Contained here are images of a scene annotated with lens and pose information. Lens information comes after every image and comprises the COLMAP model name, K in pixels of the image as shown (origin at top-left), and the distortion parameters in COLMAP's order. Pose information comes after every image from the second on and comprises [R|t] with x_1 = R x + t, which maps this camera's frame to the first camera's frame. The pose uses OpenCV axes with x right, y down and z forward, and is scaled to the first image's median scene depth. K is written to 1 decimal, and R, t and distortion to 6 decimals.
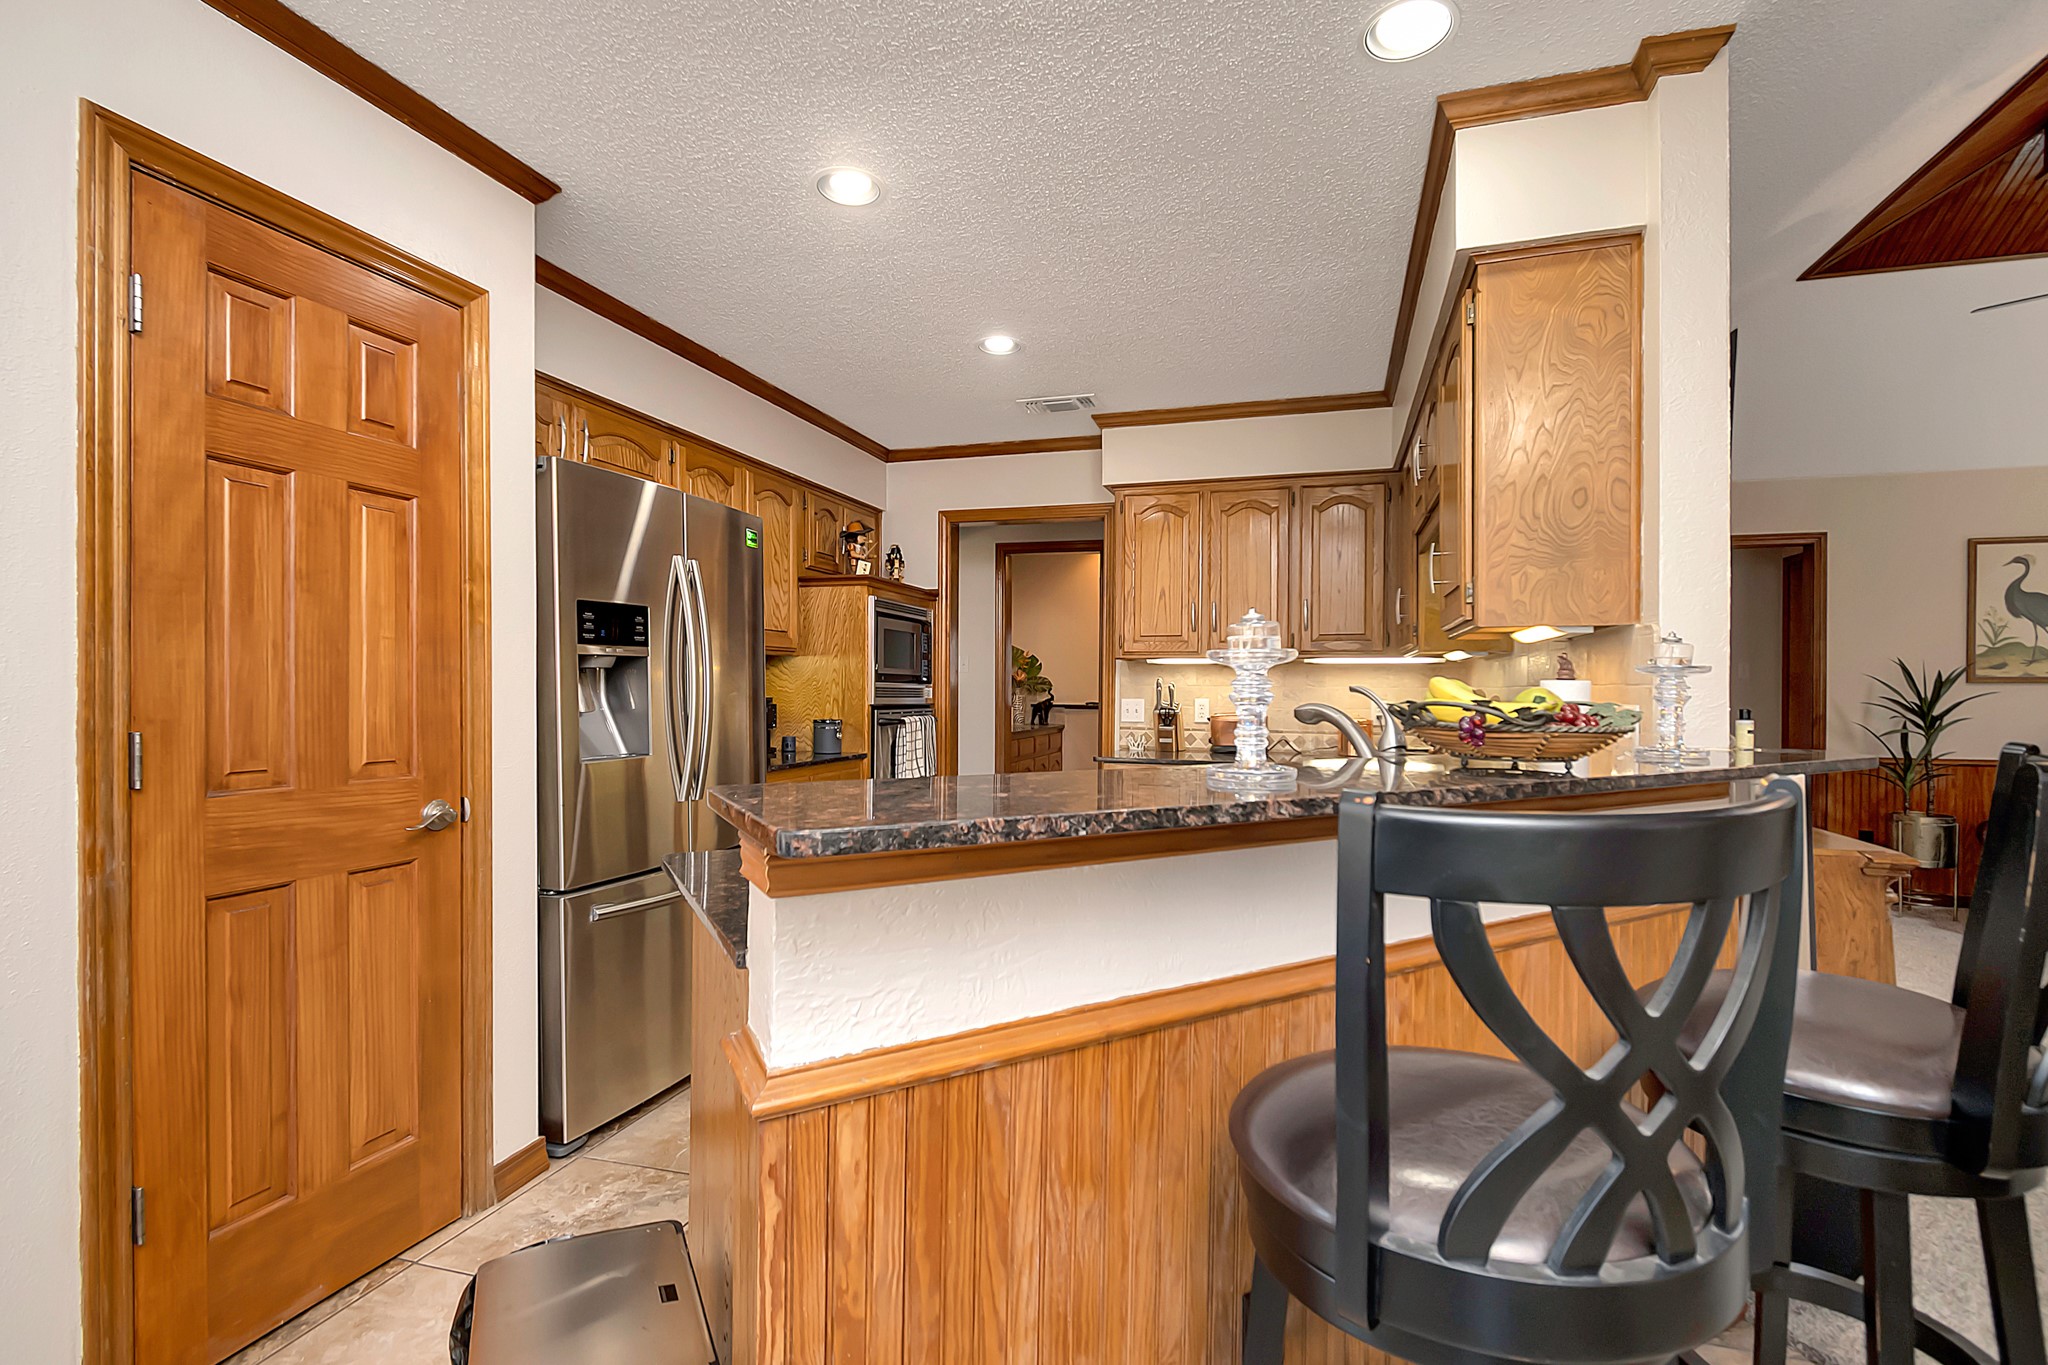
lens RADIAL K [[937.8, 0, 1030.9], [0, 937.8, 691.6], [0, 0, 1]] dist [0.013665, -0.004639]
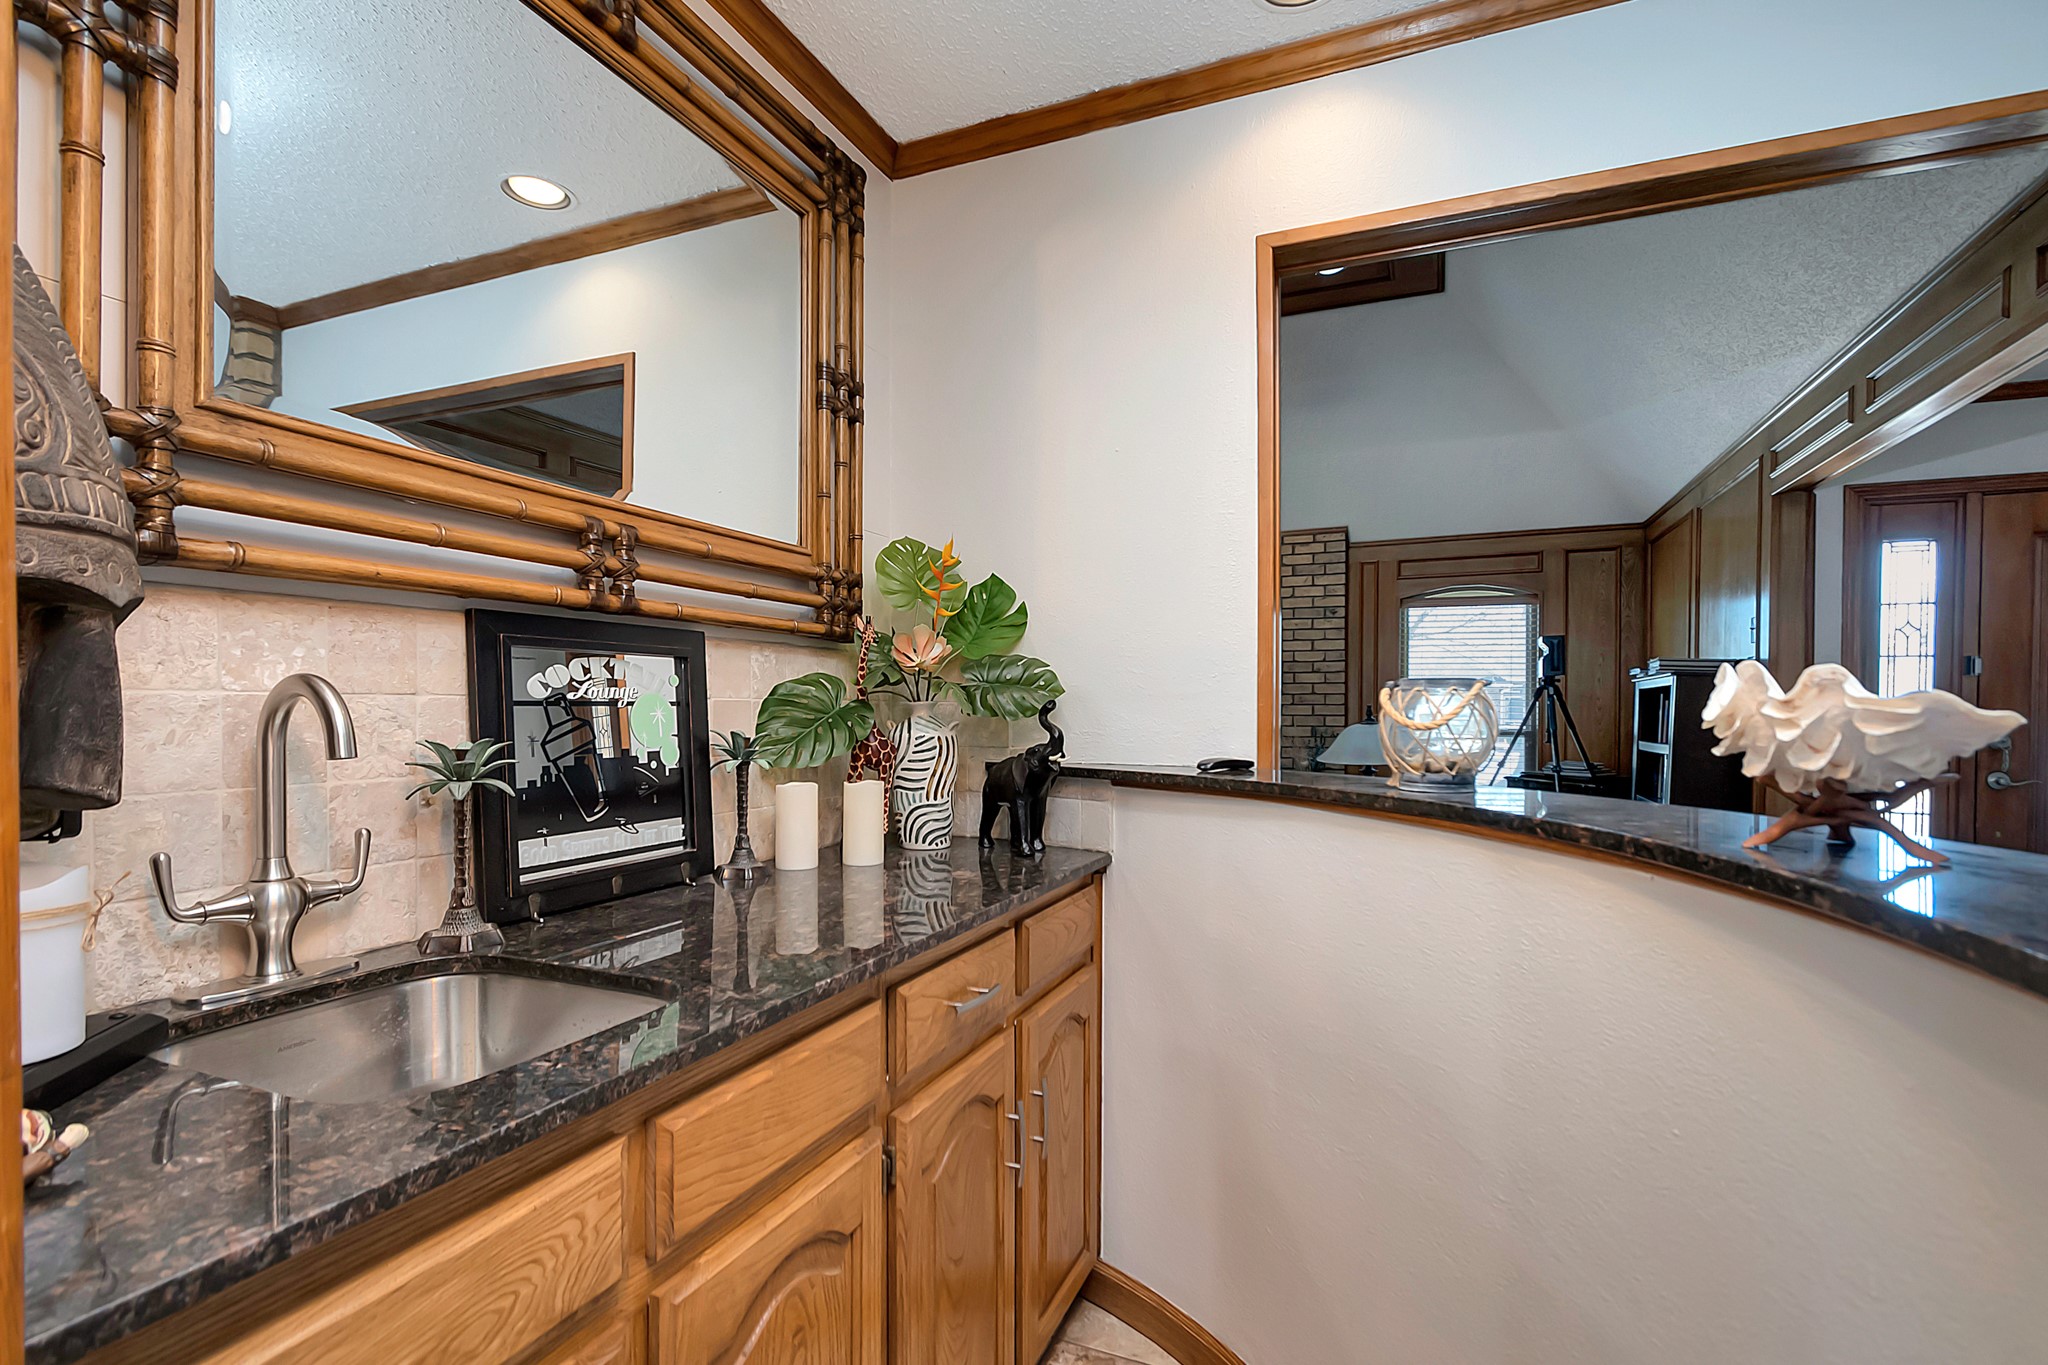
lens RADIAL K [[937.8, 0, 1042.4], [0, 937.8, 706.6], [0, 0, 1]] dist [0.013665, -0.004639]
pose [[0.995960, -0.004947, -0.089658, 0.059390], [0.004732, 0.999985, -0.002608, -0.002382], [0.089669, 0.002173, 0.995969, 1.132783]]
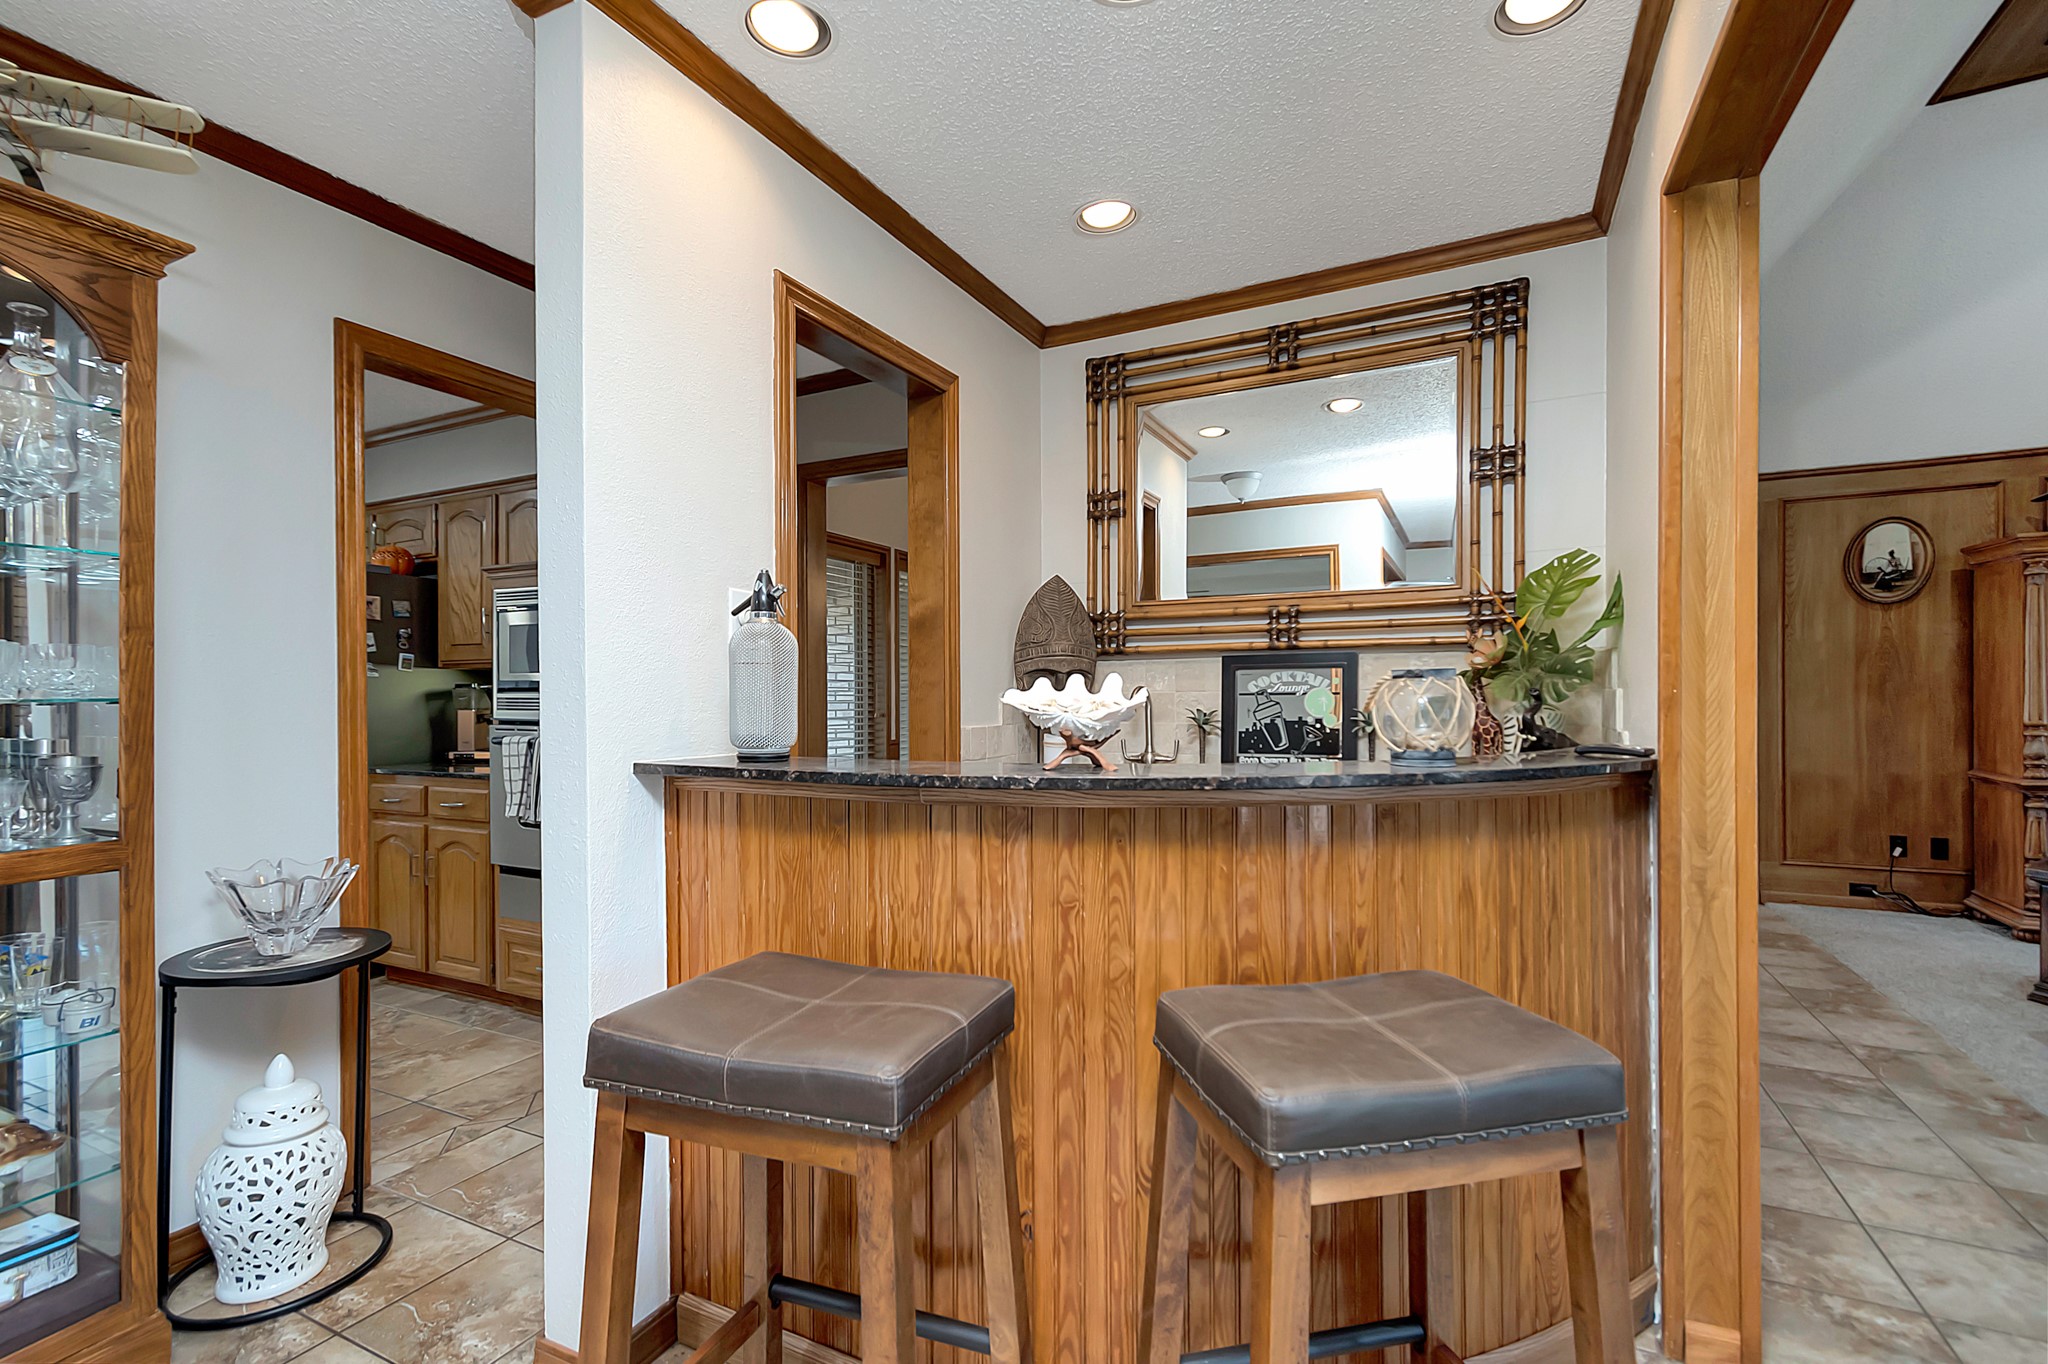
lens RADIAL K [[904.5, 0, 1023.8], [0, 904.5, 695.1], [0, 0, 1]] dist [0.008079, 0.000227]
pose [[-0.169954, -0.006491, -0.985431, 0.460459], [0.004807, 0.999961, -0.007416, -0.000658], [0.985440, -0.005998, -0.169917, 1.326840]]
